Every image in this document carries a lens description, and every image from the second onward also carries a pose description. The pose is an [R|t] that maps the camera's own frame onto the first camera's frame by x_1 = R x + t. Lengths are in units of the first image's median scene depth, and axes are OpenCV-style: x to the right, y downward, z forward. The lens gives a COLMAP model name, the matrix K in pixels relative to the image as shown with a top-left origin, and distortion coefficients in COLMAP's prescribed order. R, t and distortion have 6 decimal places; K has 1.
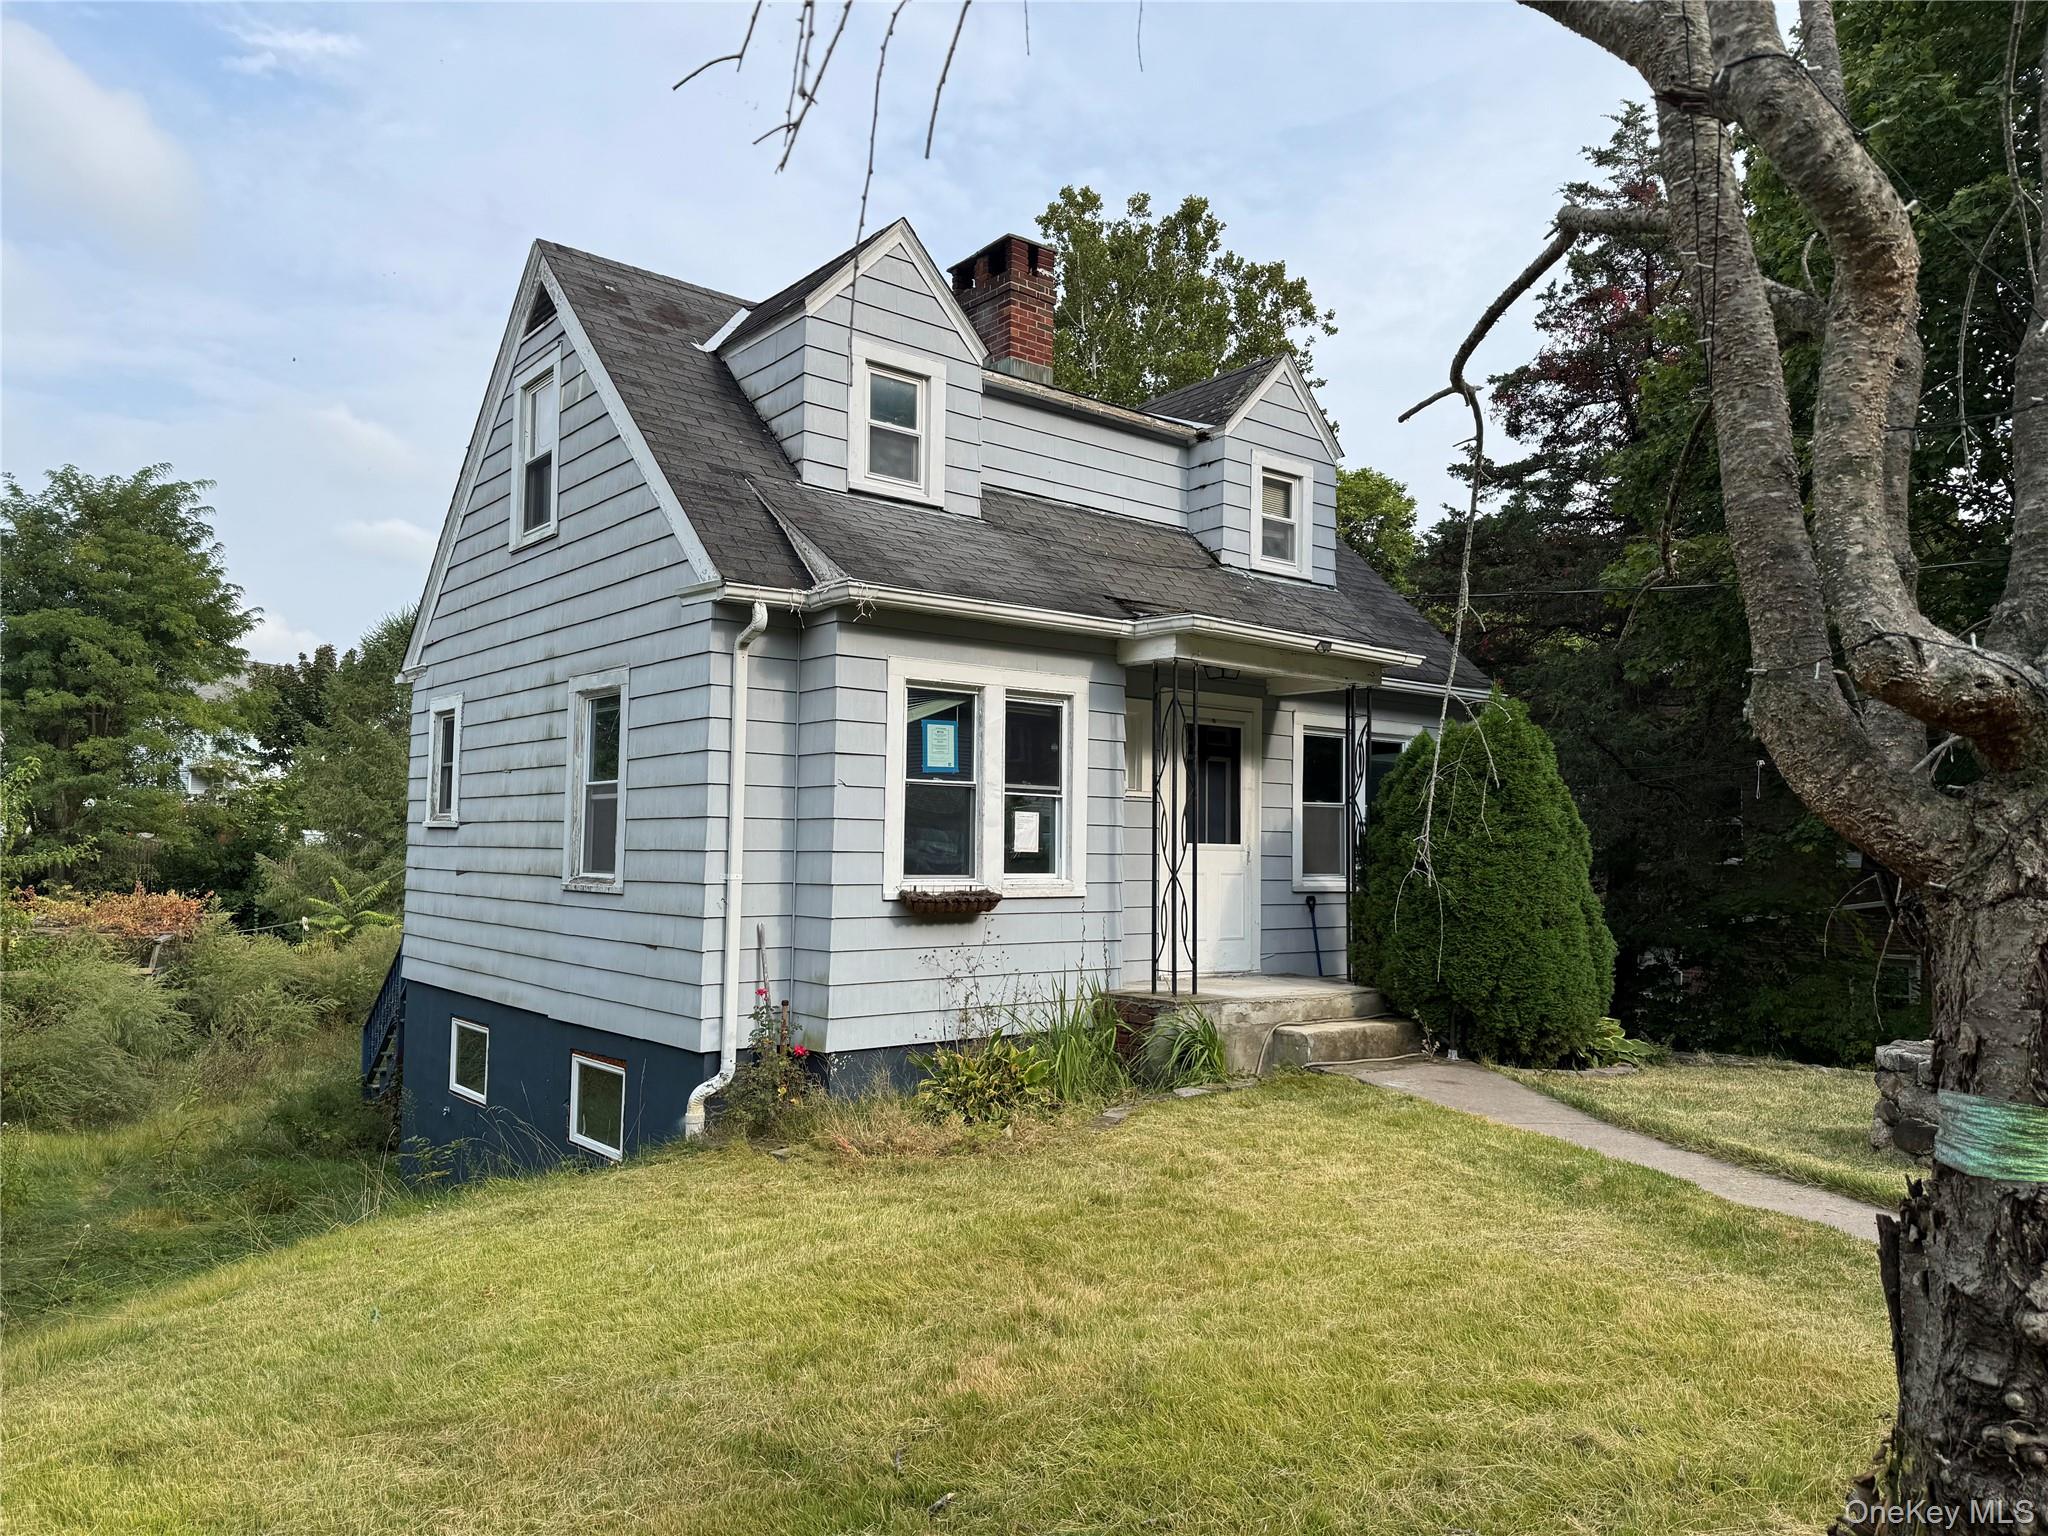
lens RADIAL K [[1407.6, 0, 1024.0], [0, 1407.6, 768.0], [0, 0, 1]] dist [0.070740, -0.066441]
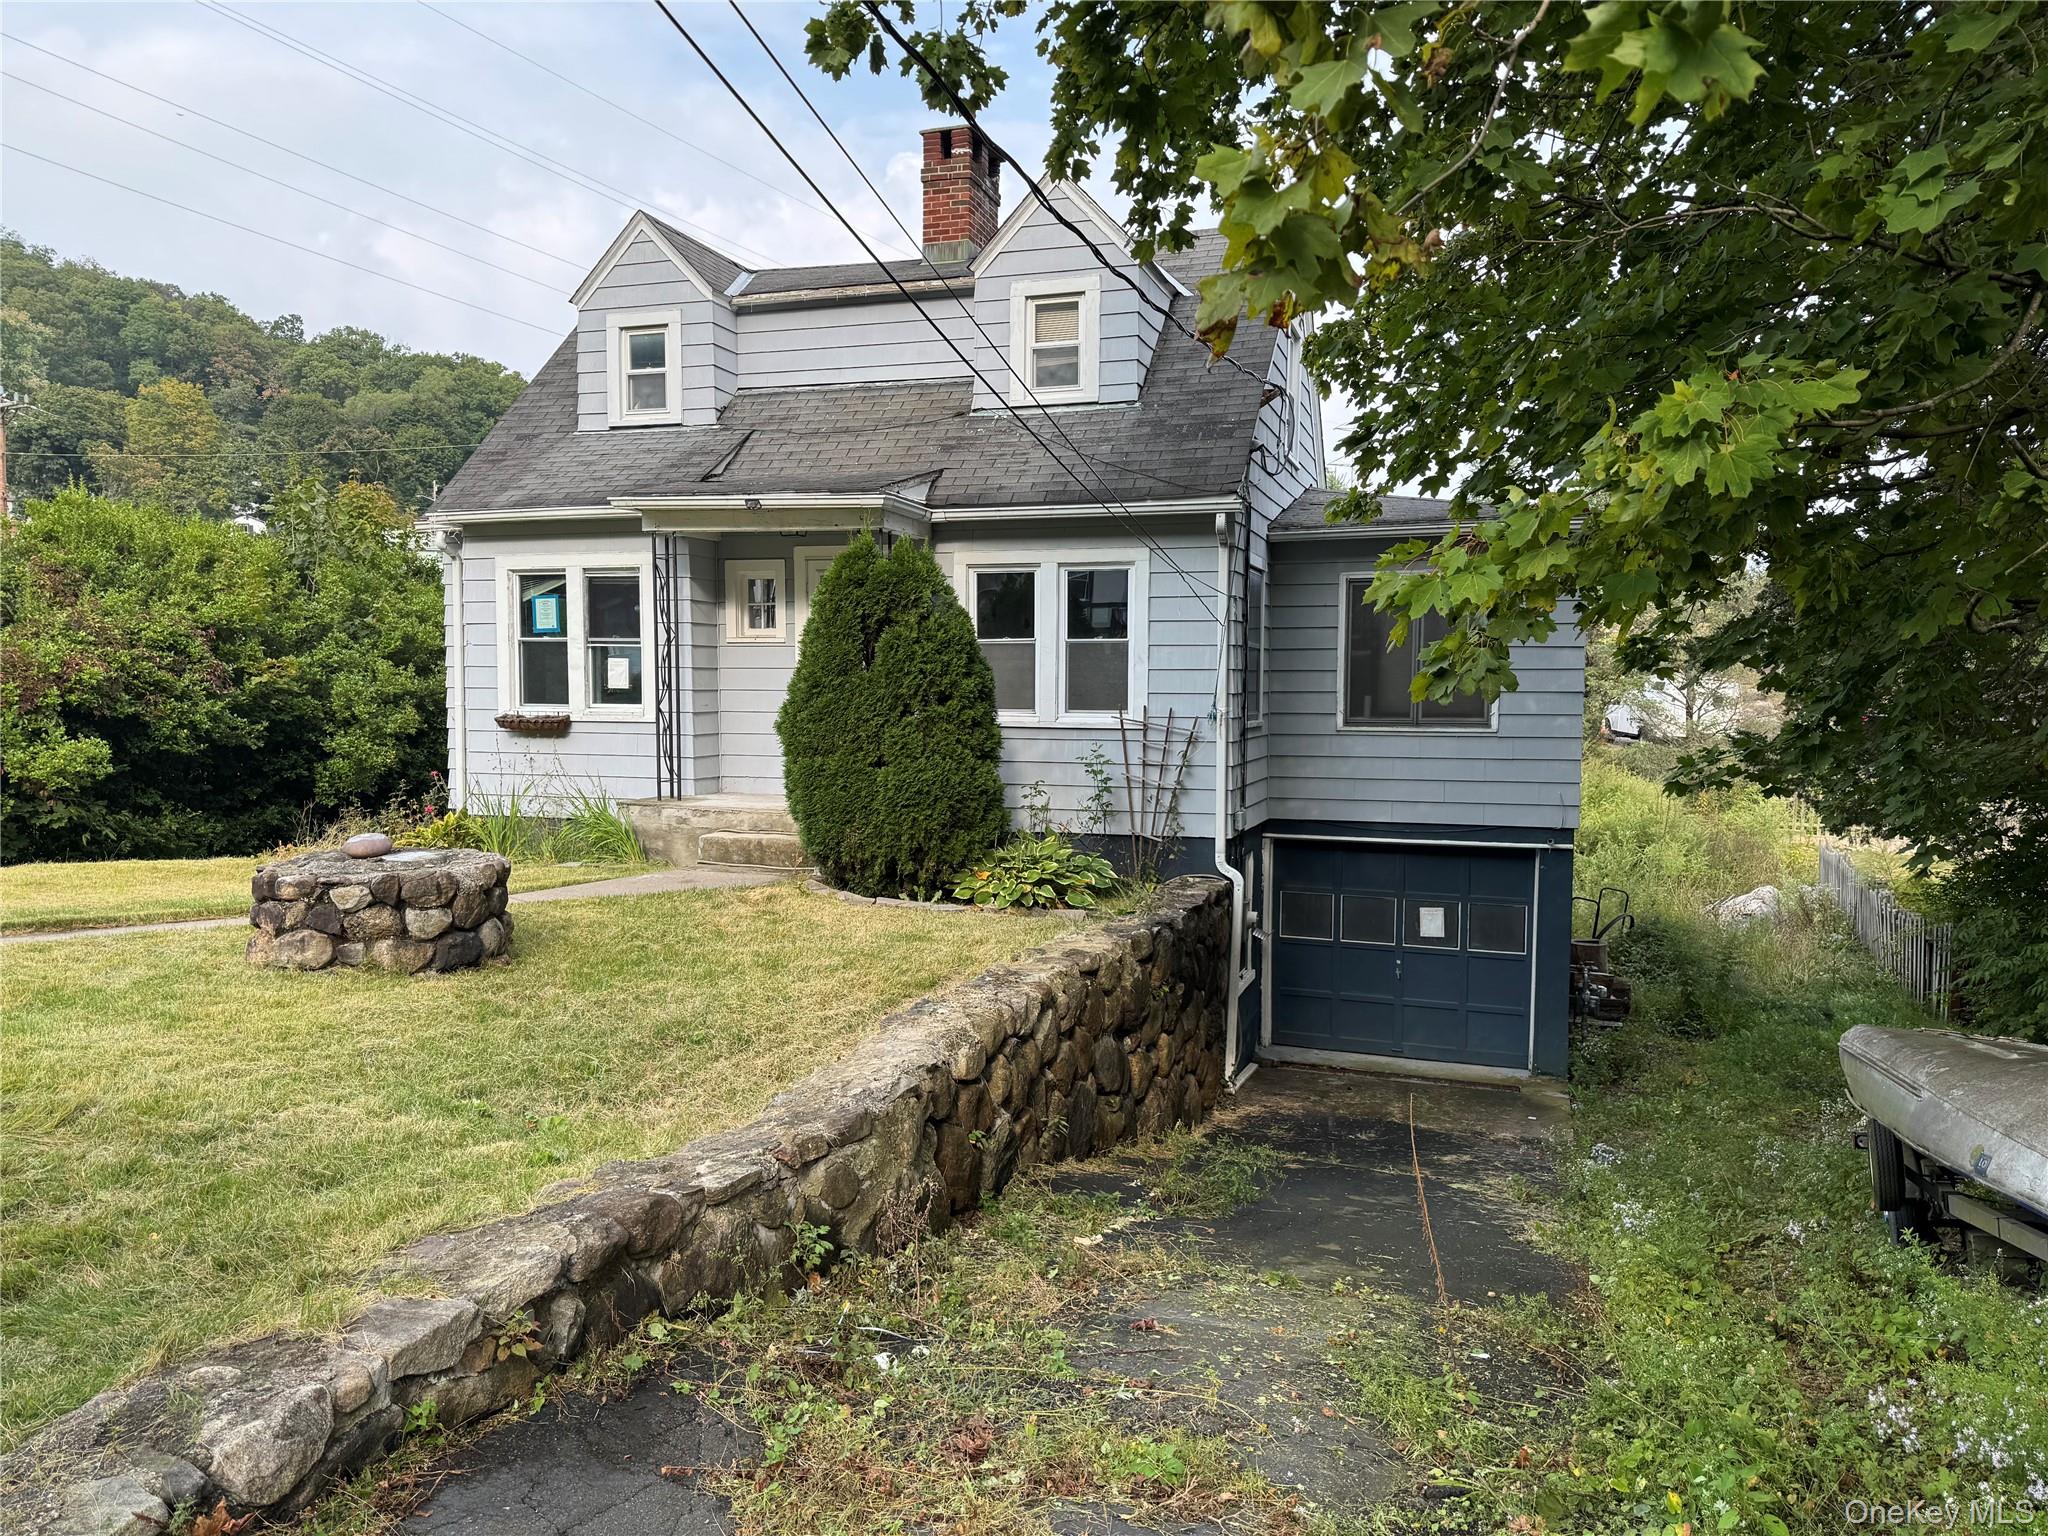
lens RADIAL K [[1437.8, 0, 1024.0], [0, 1437.8, 768.0], [0, 0, 1]] dist [0.054041, -0.074587]
pose [[0.548690, 0.035756, -0.835261, 1.282960], [0.050159, 0.995877, 0.075581, 0.047846], [0.834520, -0.083367, 0.544634, 0.532934]]
